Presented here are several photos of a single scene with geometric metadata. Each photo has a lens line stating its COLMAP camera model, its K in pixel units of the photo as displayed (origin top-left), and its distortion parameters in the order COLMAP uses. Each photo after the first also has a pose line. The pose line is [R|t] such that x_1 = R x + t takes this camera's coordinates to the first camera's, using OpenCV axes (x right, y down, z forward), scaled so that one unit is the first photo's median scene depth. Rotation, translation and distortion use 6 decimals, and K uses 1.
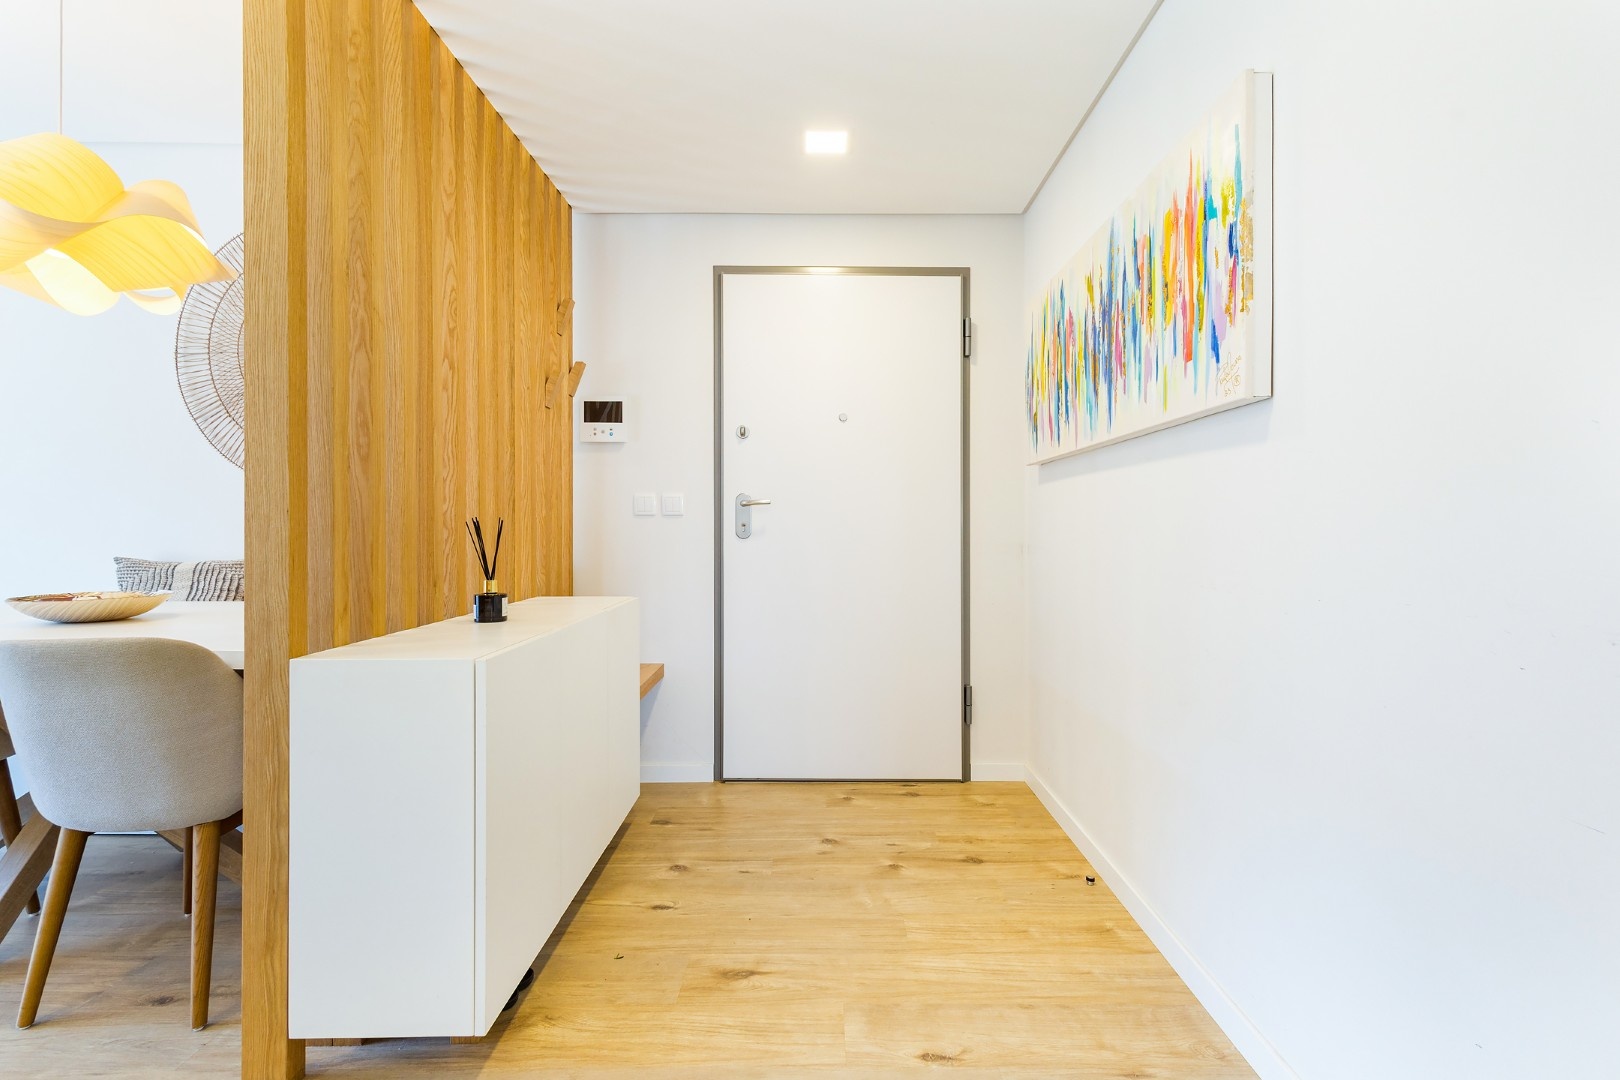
lens RADIAL K [[771.3, 0, 816.5], [0, 771.3, 518.7], [0, 0, 1]] dist [0.000743, 0.000145]
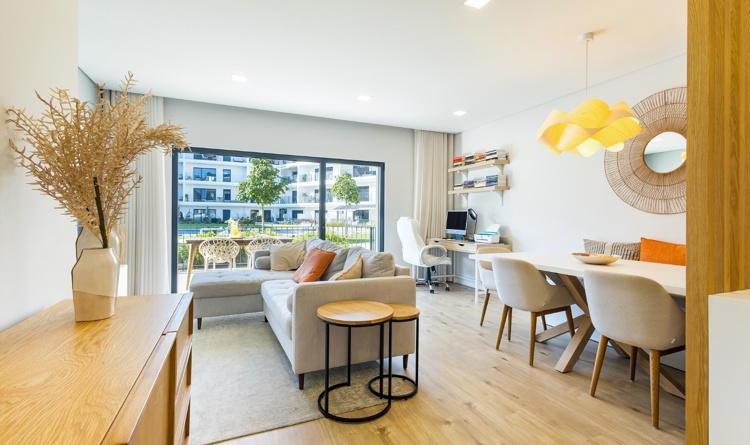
lens RADIAL K [[350.9, 0, 375.3], [0, 350.9, 219.5], [0, 0, 1]] dist [0.001490, 0.000282]
pose [[0.388719, 0.003955, -0.921348, -0.071221], [0.001310, 0.999987, 0.004845, -0.048974], [0.921355, -0.003091, 0.388709, -0.315954]]
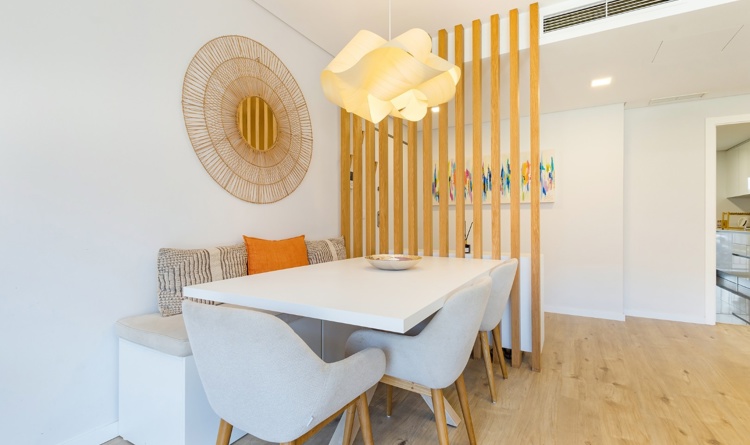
lens RADIAL K [[349.3, 0, 379.8], [0, 349.3, 219.2], [0, 0, 1]] dist [0.011143, 0.000379]
pose [[0.500732, 0.005989, 0.865582, -2.208486], [-0.004863, 0.999980, -0.004106, 0.002520], [-0.865589, -0.002153, 0.500751, 0.685980]]
